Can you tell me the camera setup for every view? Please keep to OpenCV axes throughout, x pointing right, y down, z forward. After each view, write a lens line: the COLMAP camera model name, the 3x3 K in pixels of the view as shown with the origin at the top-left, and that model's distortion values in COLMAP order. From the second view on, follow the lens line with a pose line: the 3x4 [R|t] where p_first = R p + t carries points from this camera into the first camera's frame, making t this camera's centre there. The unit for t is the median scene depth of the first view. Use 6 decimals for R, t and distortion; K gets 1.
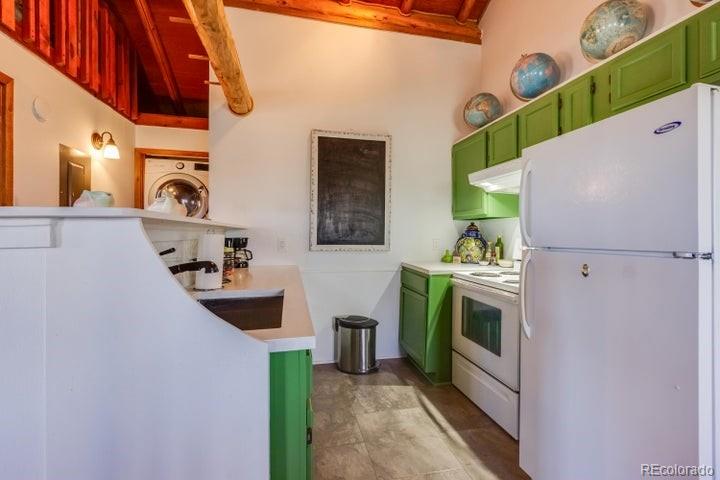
lens RADIAL K [[330.8, 0, 363.7], [0, 330.8, 232.3], [0, 0, 1]] dist [0.003910, 0.000156]
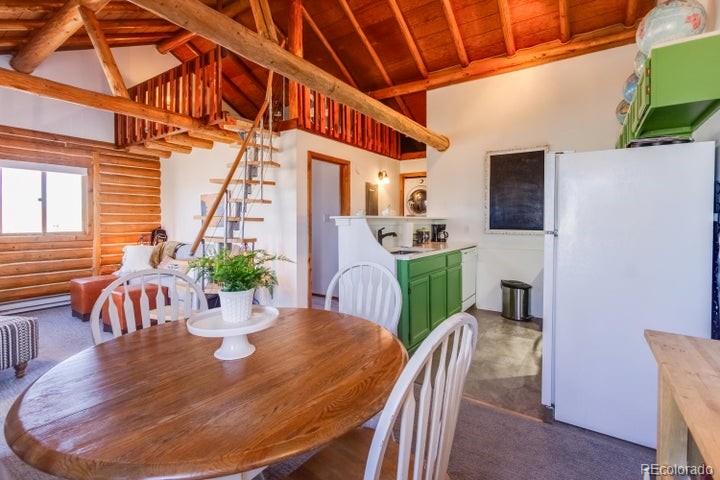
lens RADIAL K [[337.4, 0, 361.6], [0, 337.4, 221.3], [0, 0, 1]] dist [0.000593, -0.000328]
pose [[0.679169, -0.003877, -0.733972, 0.575361], [0.006594, 0.999978, 0.000819, -0.003132], [0.733952, -0.005396, 0.679179, -0.442673]]
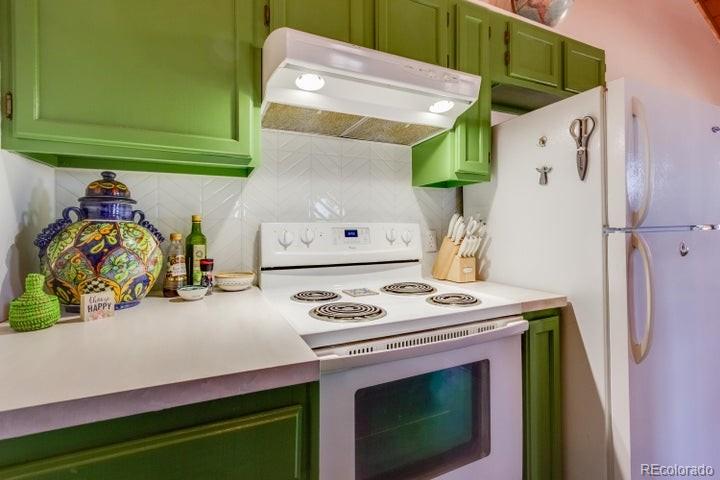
lens RADIAL K [[337.4, 0, 361.6], [0, 337.4, 221.3], [0, 0, 1]] dist [0.000593, -0.000328]
pose [[-0.212432, 0.001226, 0.977175, -0.029830], [-0.004407, 0.999988, -0.002213, 0.017132], [-0.977166, -0.004776, -0.212424, 0.874955]]
